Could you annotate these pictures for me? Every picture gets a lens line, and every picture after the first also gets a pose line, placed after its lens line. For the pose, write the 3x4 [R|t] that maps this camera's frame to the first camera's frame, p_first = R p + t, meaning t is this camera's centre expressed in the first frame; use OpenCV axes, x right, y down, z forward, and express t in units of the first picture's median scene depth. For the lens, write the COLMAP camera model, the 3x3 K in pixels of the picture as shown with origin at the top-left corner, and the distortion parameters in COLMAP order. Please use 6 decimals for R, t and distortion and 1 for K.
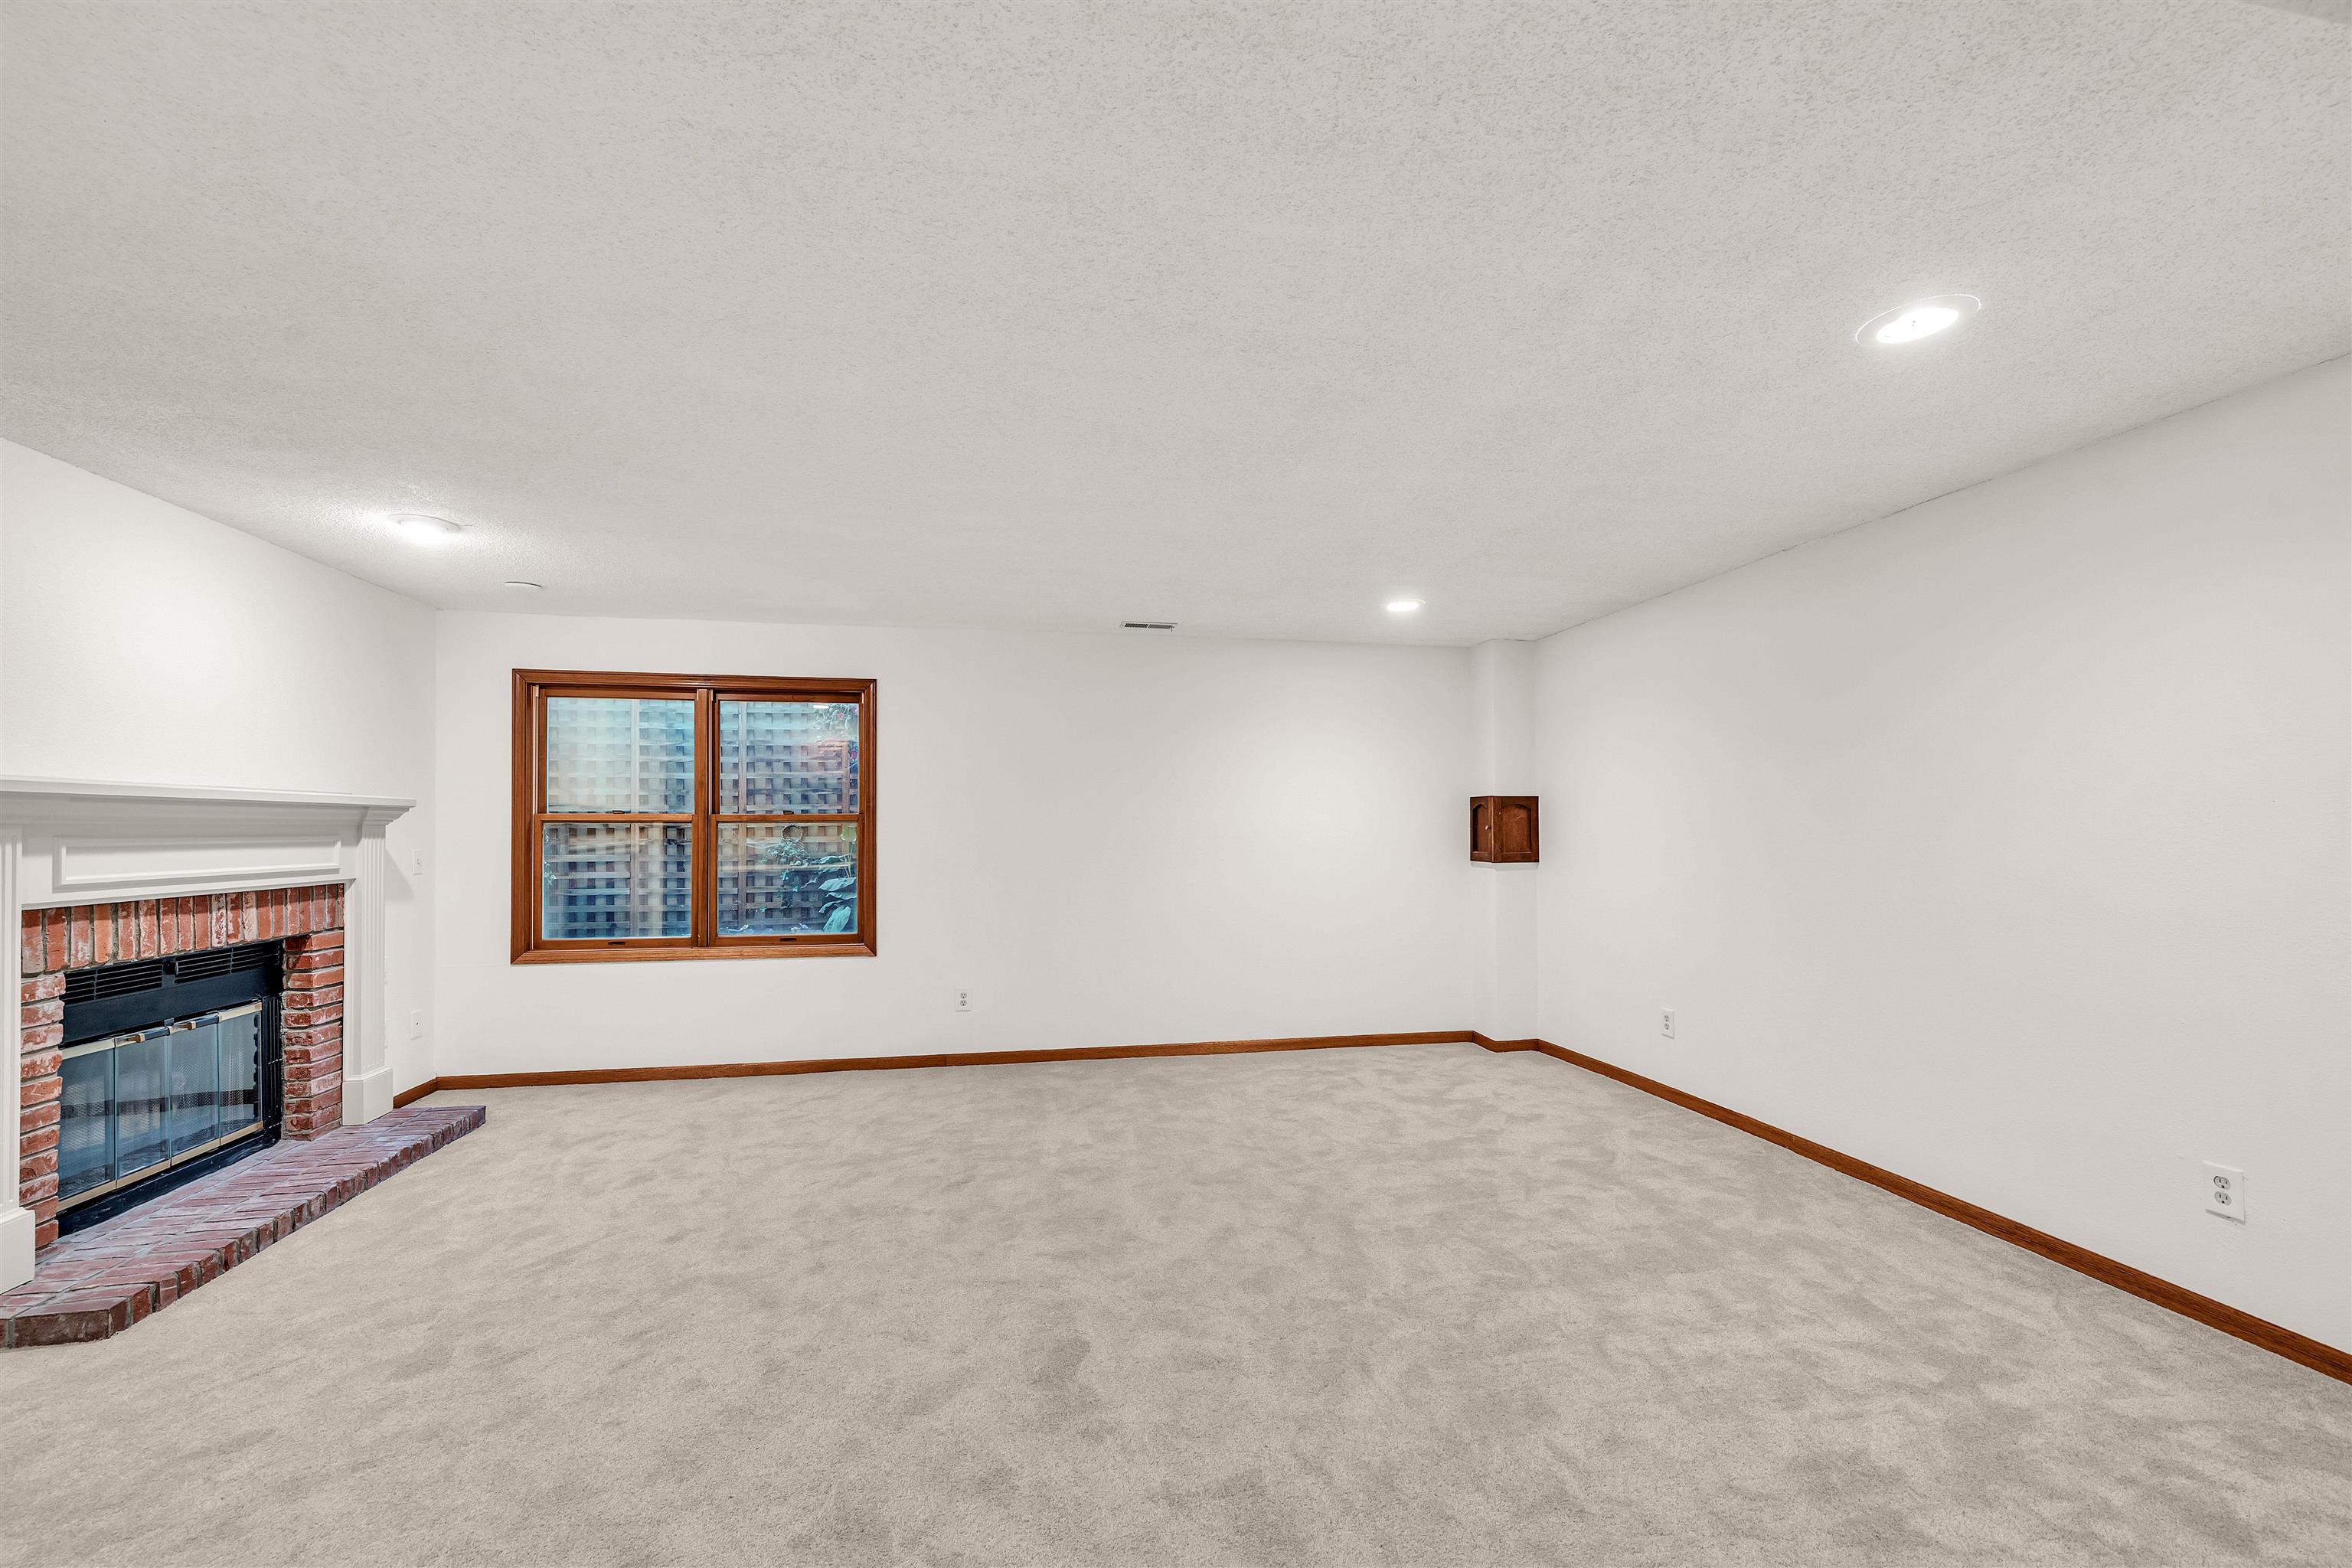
lens RADIAL K [[951.4, 0, 1181.8], [0, 951.4, 793.0], [0, 0, 1]] dist [0.000520, 0.000144]
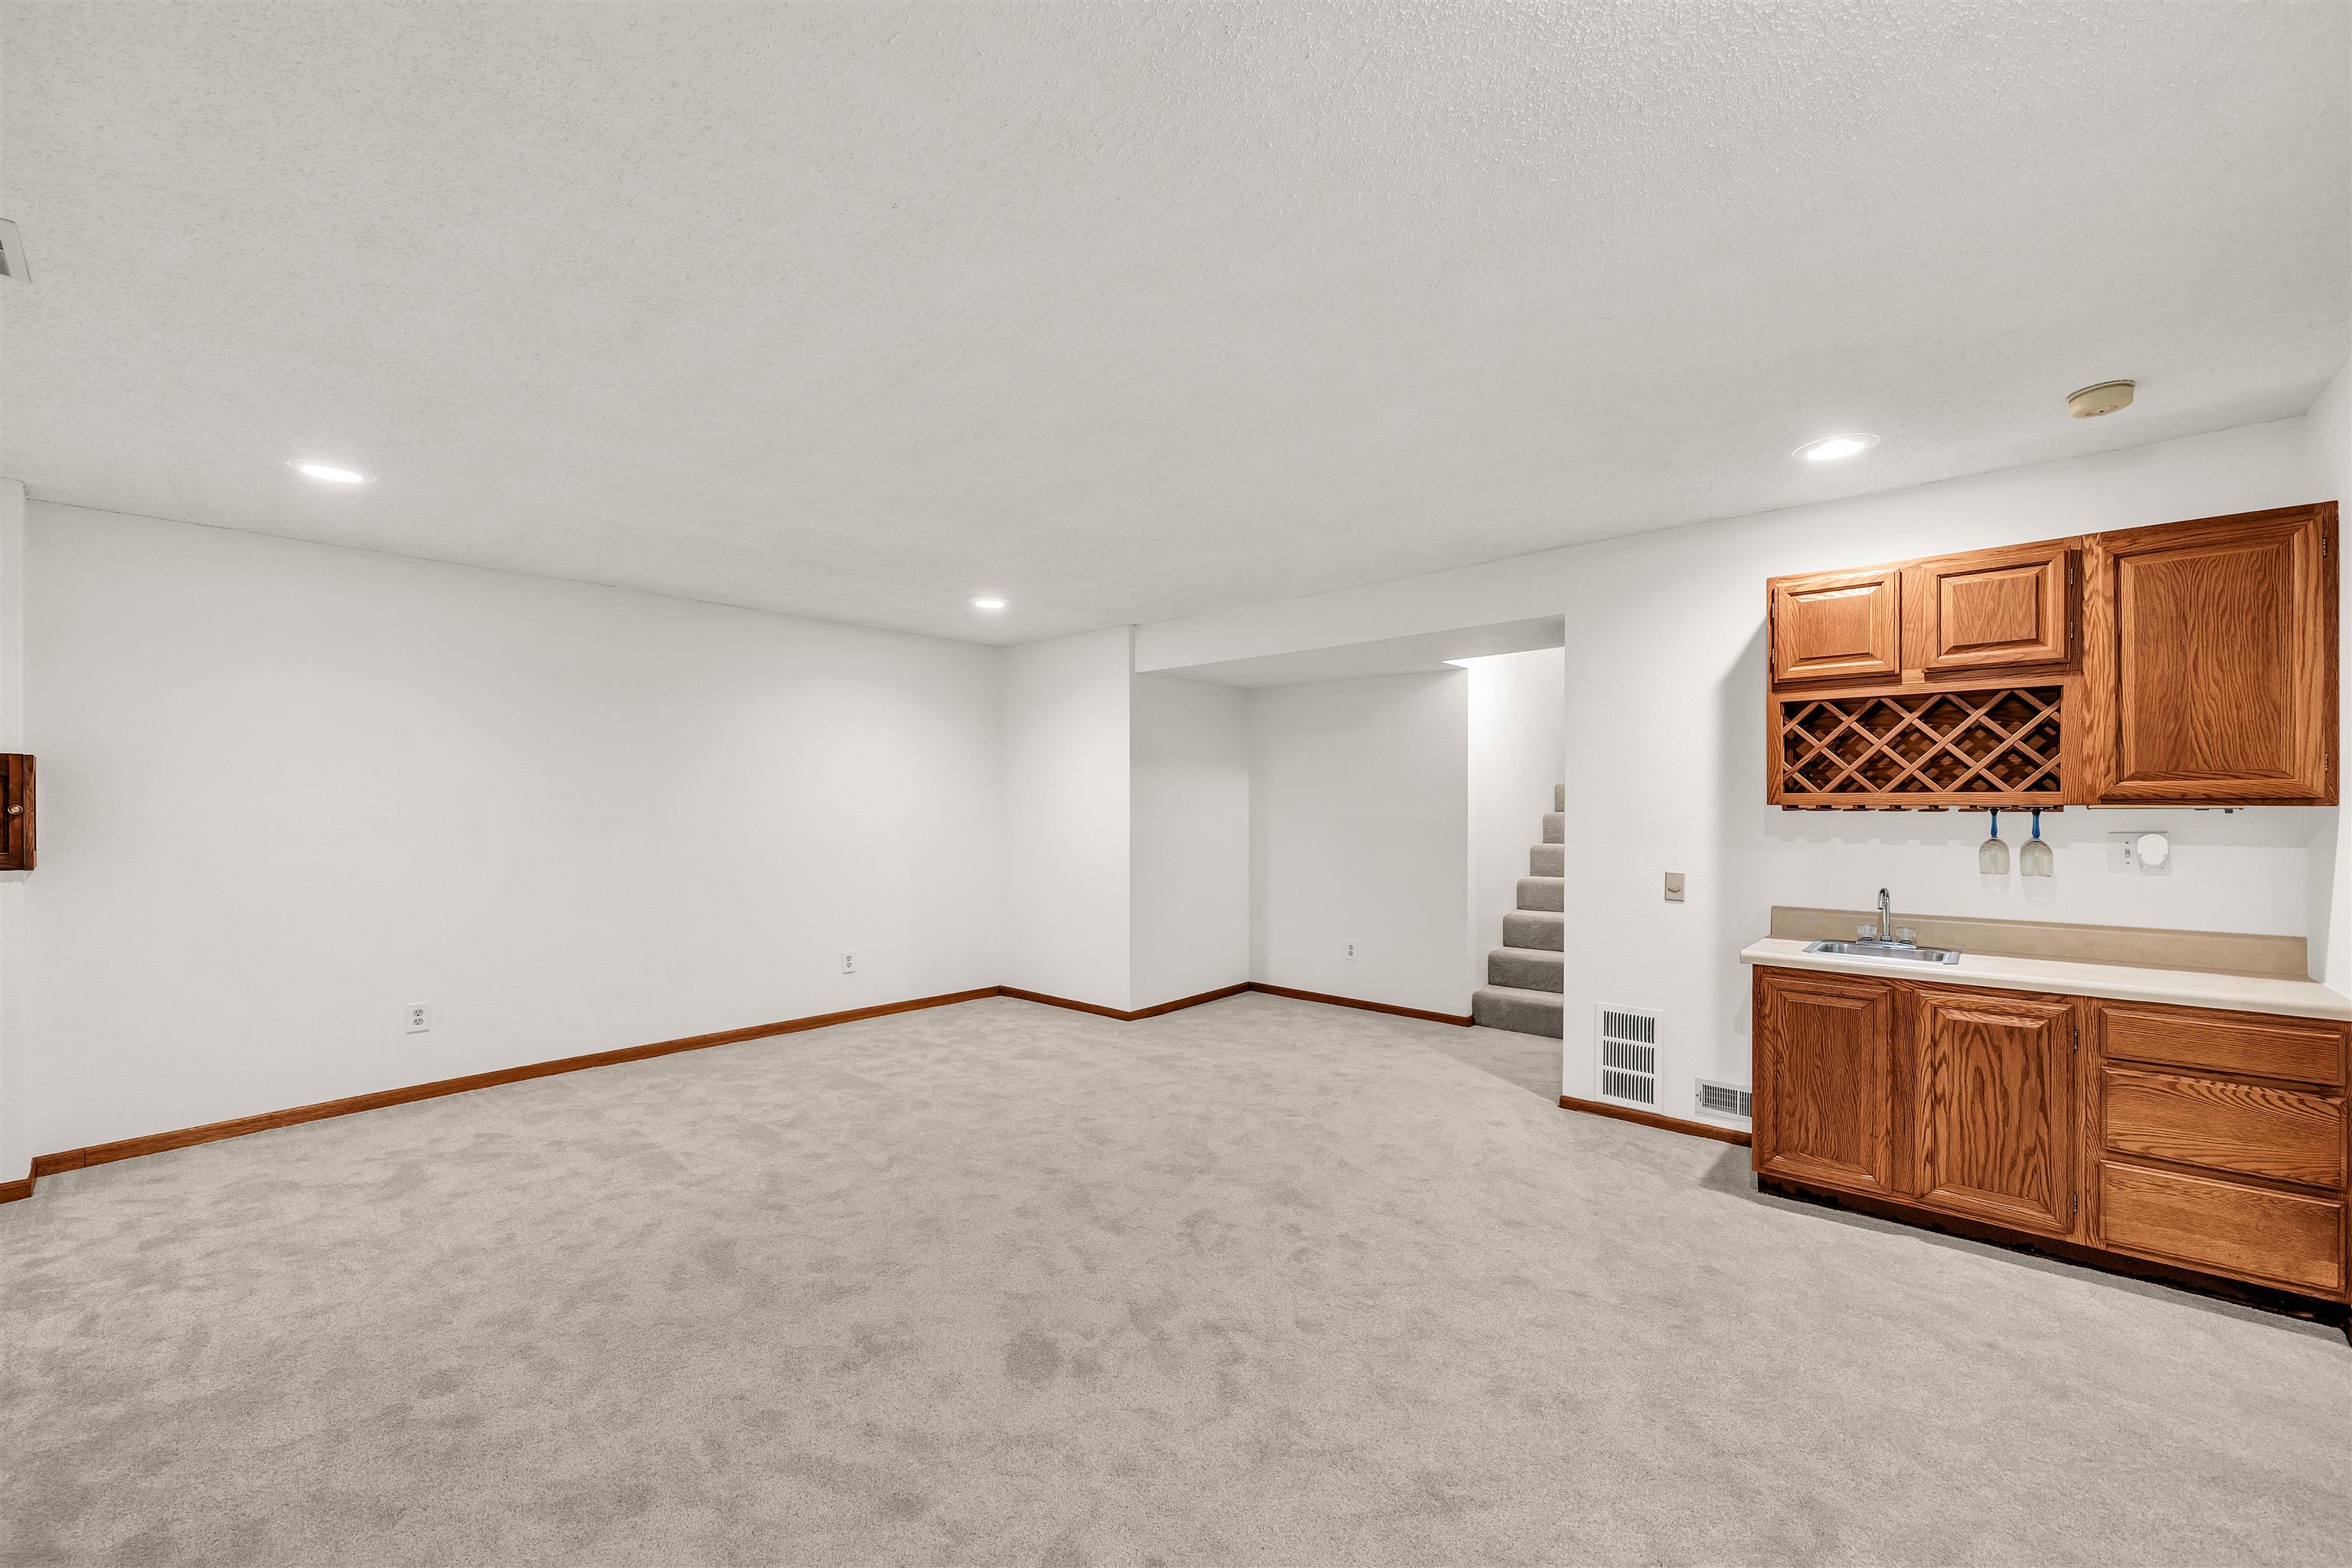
lens RADIAL K [[933.2, 0, 1175.8], [0, 933.2, 806.4], [0, 0, 1]] dist [-0.001661, -0.000001]
pose [[-0.609698, -0.001340, 0.792633, -0.775753], [-0.027817, 0.999419, -0.019707, 0.040756], [-0.792146, -0.034064, -0.609381, 1.151239]]
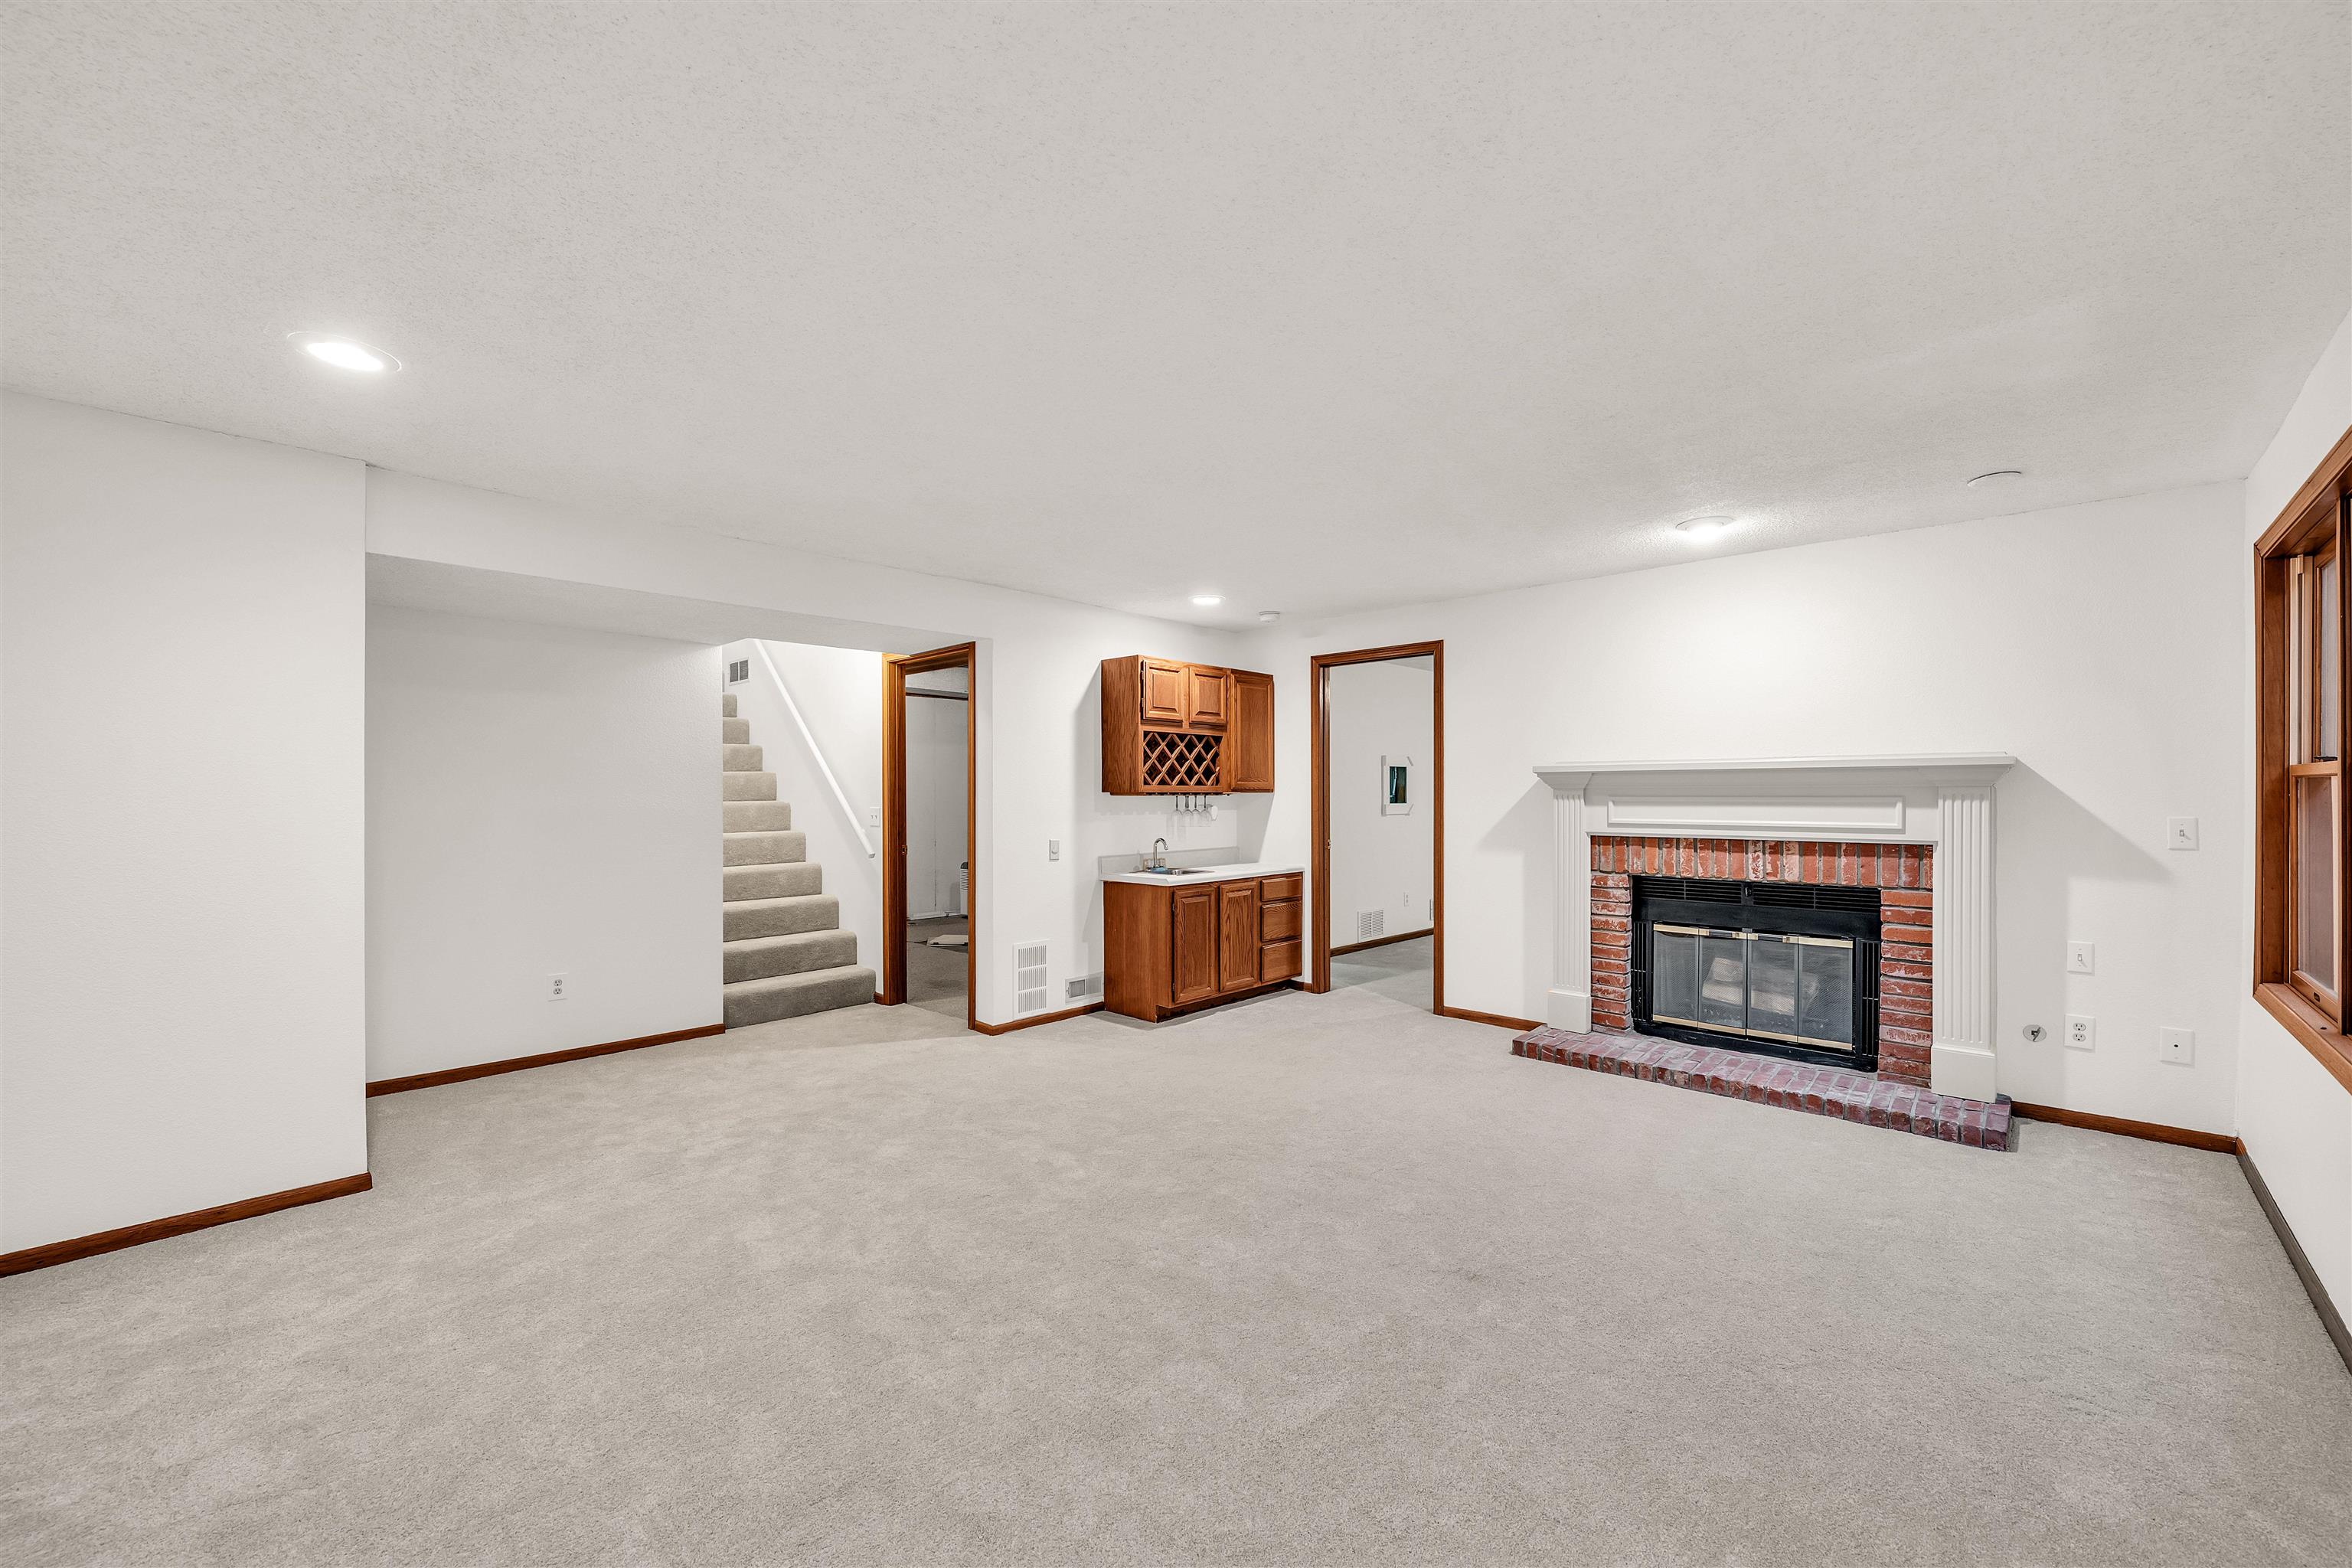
lens RADIAL K [[919.0, 0, 1176.0], [0, 919.0, 784.0], [0, 0, 1]] dist [0.001320, 0.000131]
pose [[-0.810770, -0.004384, -0.585348, 0.330828], [0.023808, 0.998898, -0.040458, 0.052899], [0.584880, -0.046738, -0.809772, 1.360931]]
